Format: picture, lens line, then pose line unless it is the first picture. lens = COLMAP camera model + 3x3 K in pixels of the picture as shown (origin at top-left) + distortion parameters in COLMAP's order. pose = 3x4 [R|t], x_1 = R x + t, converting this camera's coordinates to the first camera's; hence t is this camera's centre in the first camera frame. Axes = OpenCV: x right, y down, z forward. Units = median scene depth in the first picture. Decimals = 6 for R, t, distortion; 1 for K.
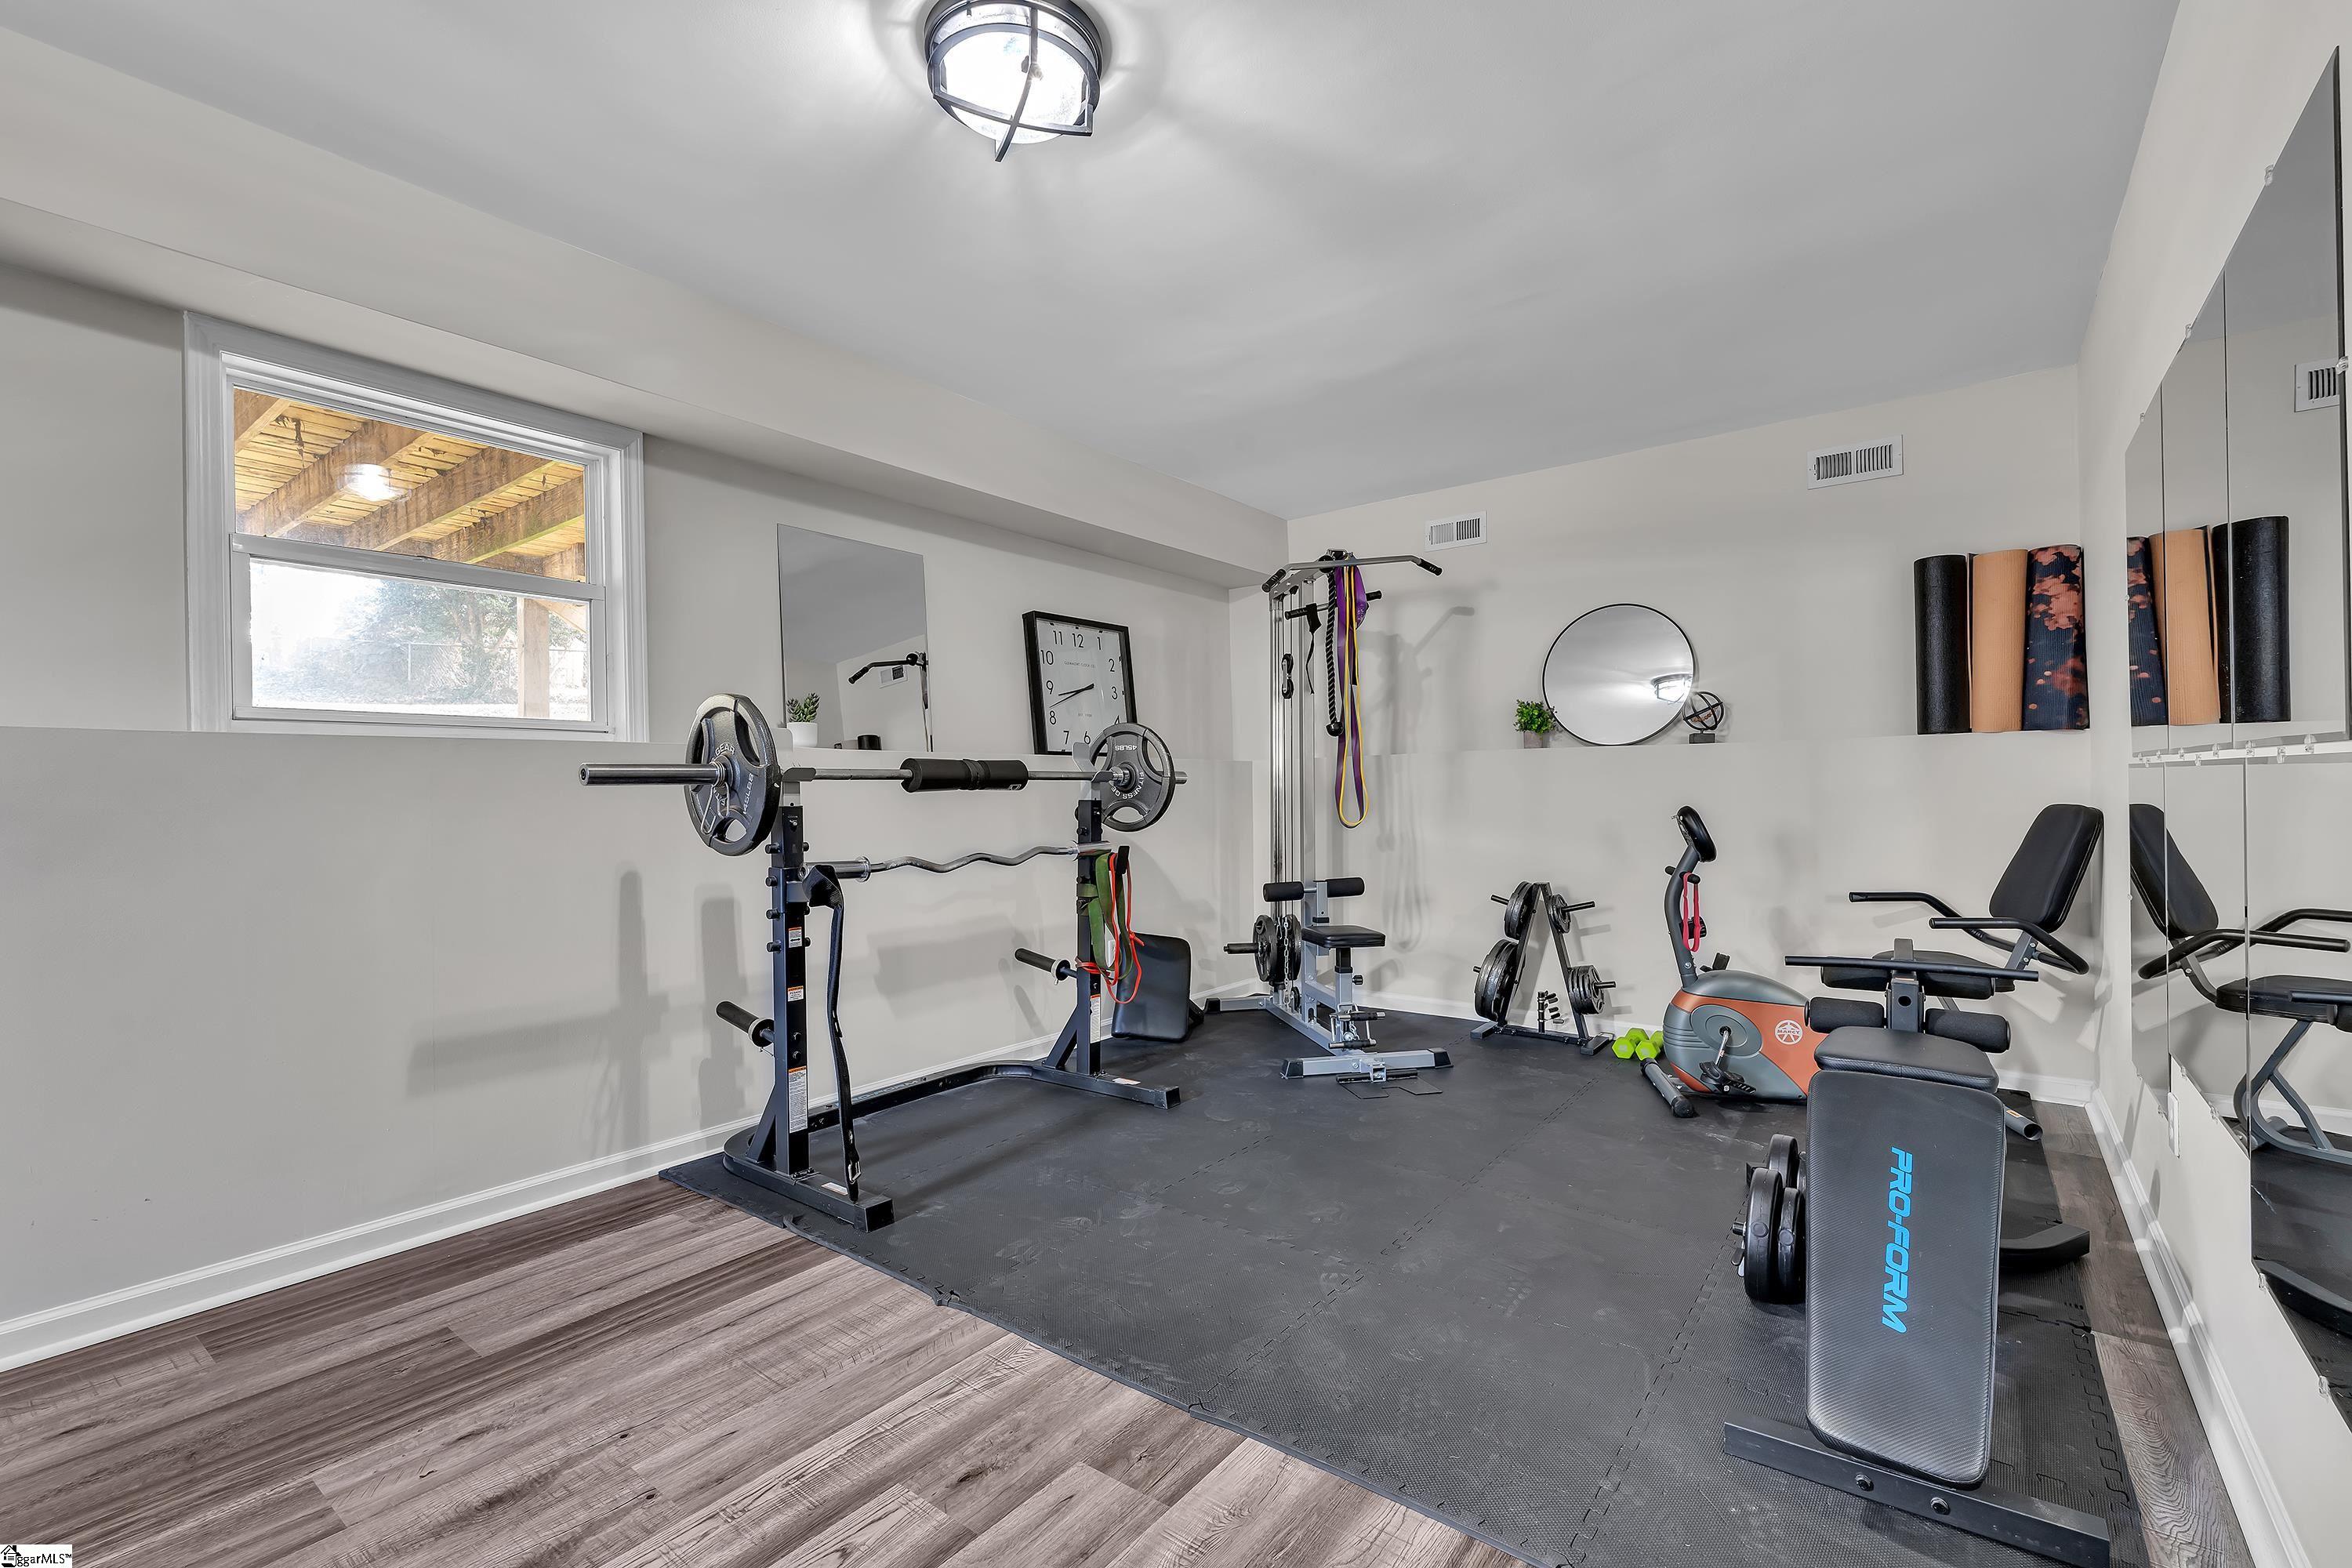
lens RADIAL K [[1044.5, 0, 1161.4], [0, 1044.5, 793.0], [0, 0, 1]] dist [0.004348, 0.001132]
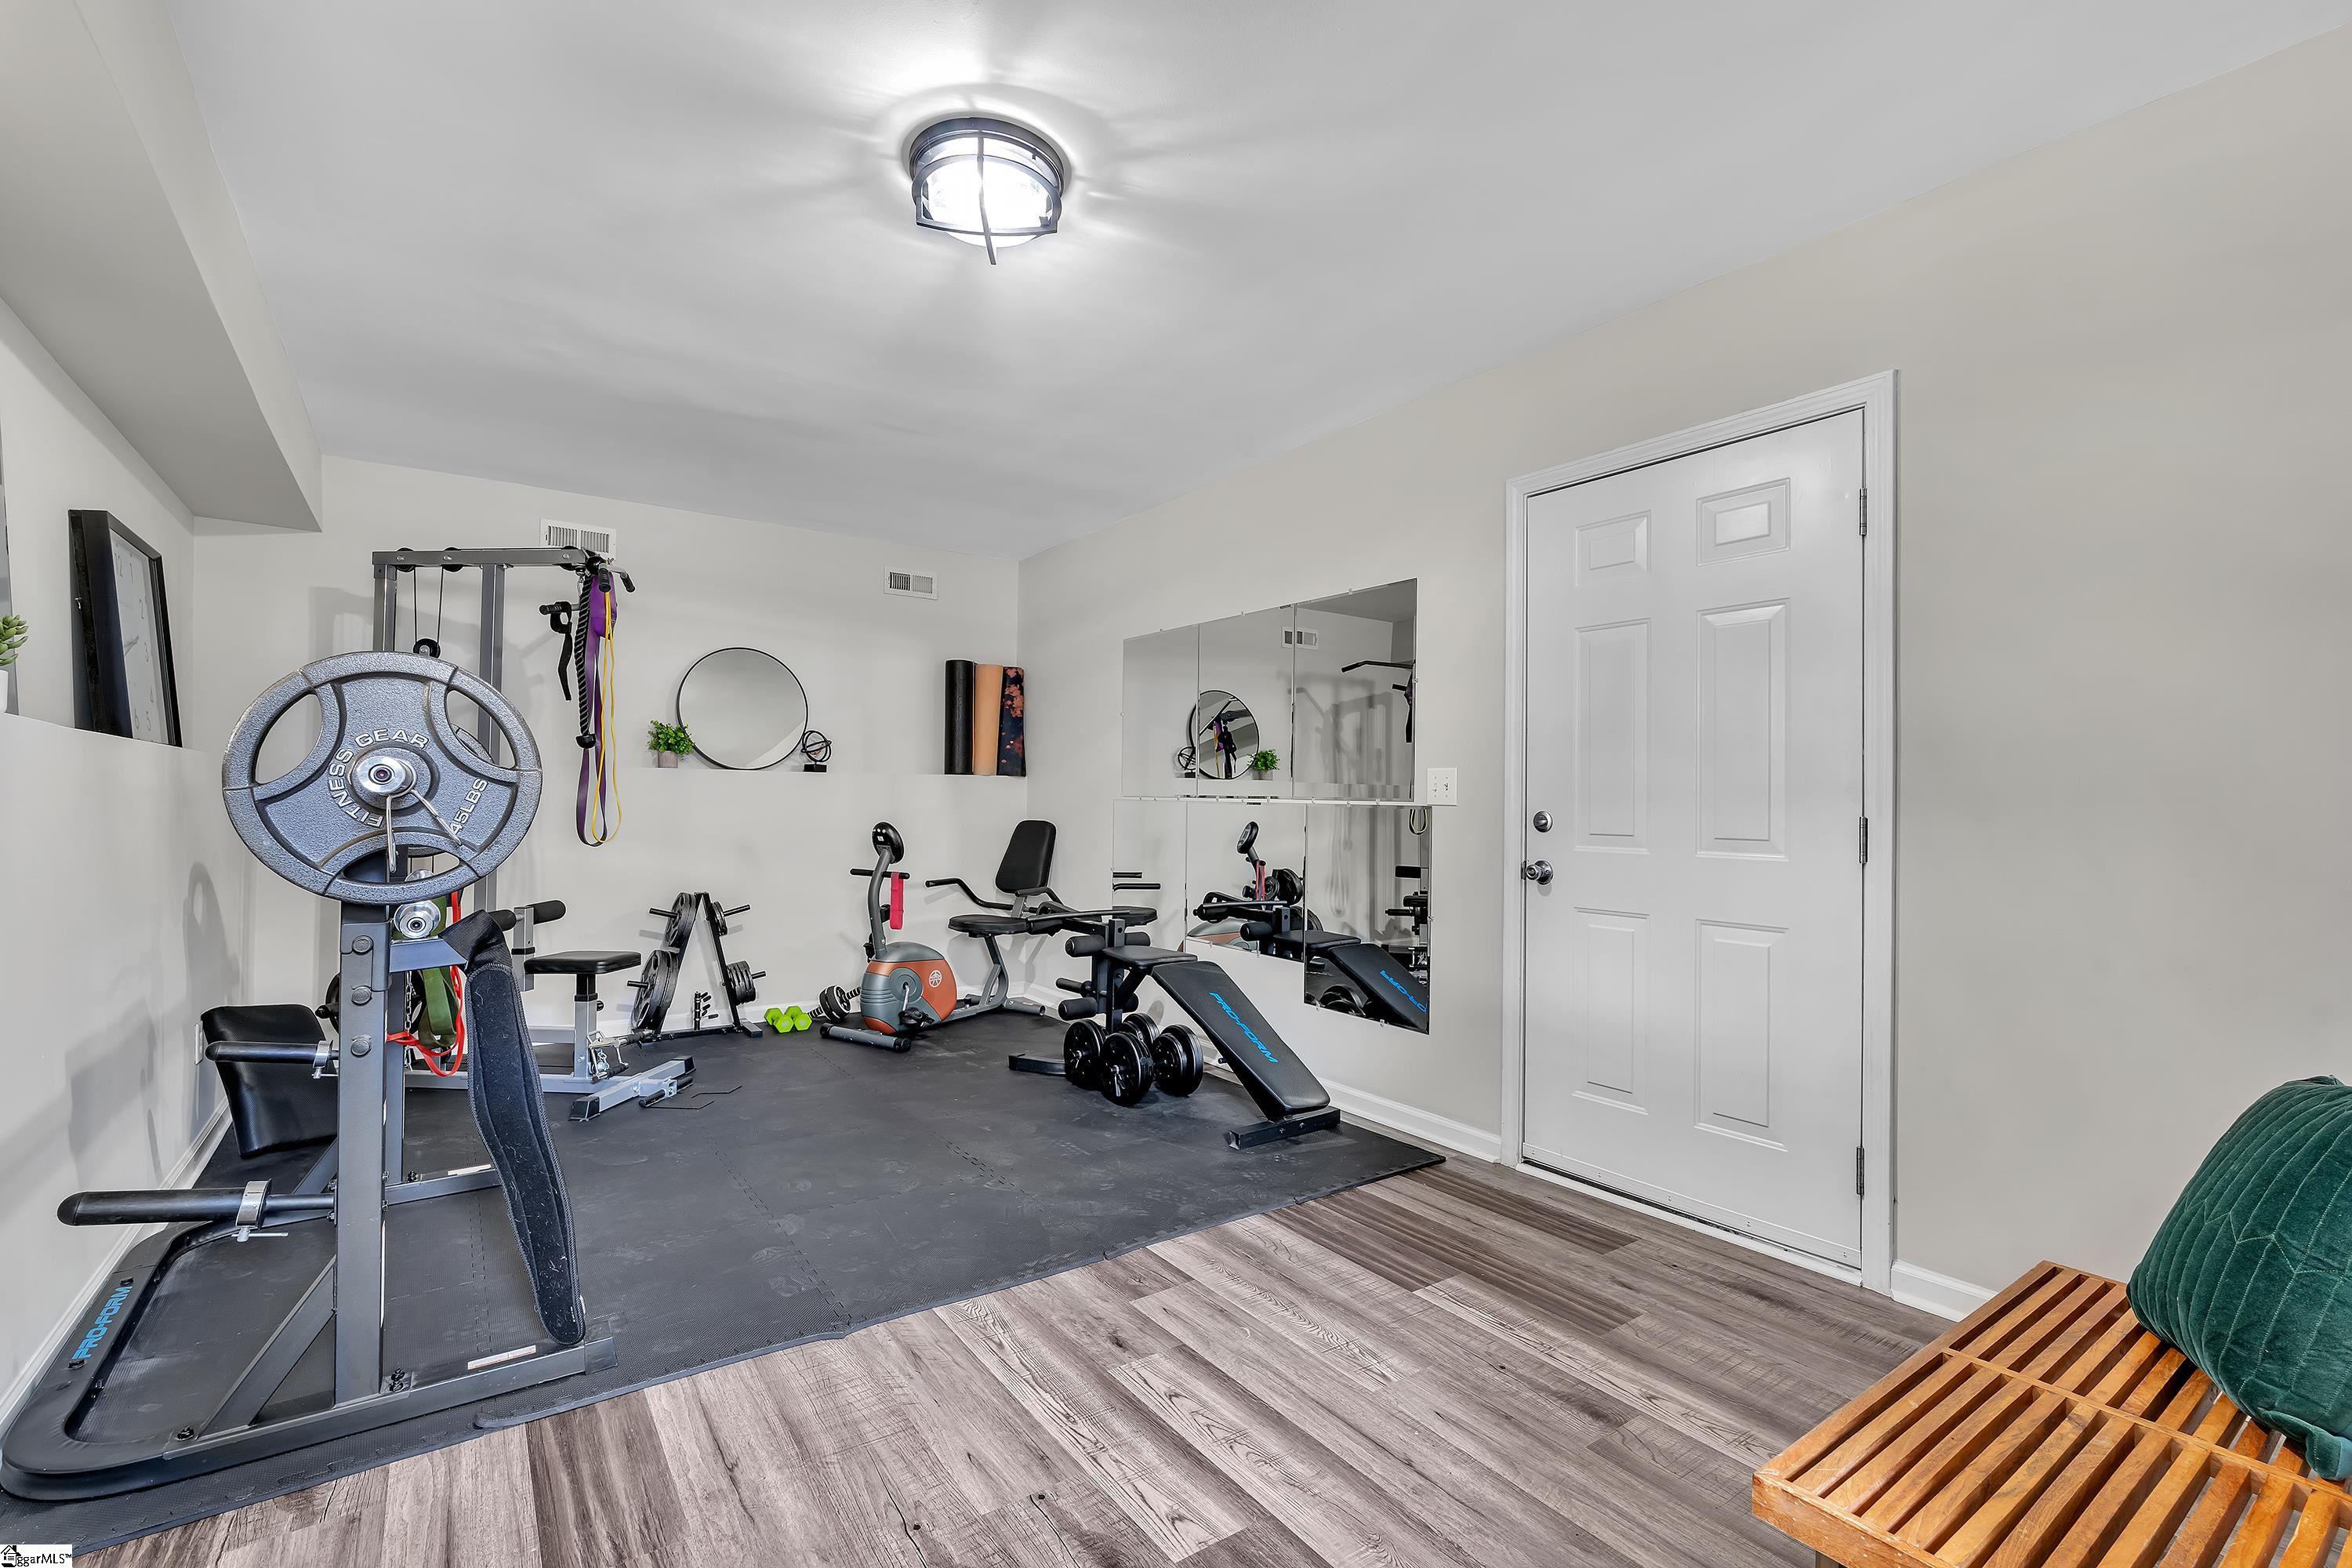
lens RADIAL K [[1044.5, 0, 1175.6], [0, 1044.5, 789.8], [0, 0, 1]] dist [0.004348, 0.001132]
pose [[0.277322, 0.026602, 0.960409, -0.678467], [-0.012179, 0.999634, -0.024172, -0.000384], [-0.960700, -0.004993, 0.277544, 0.274110]]
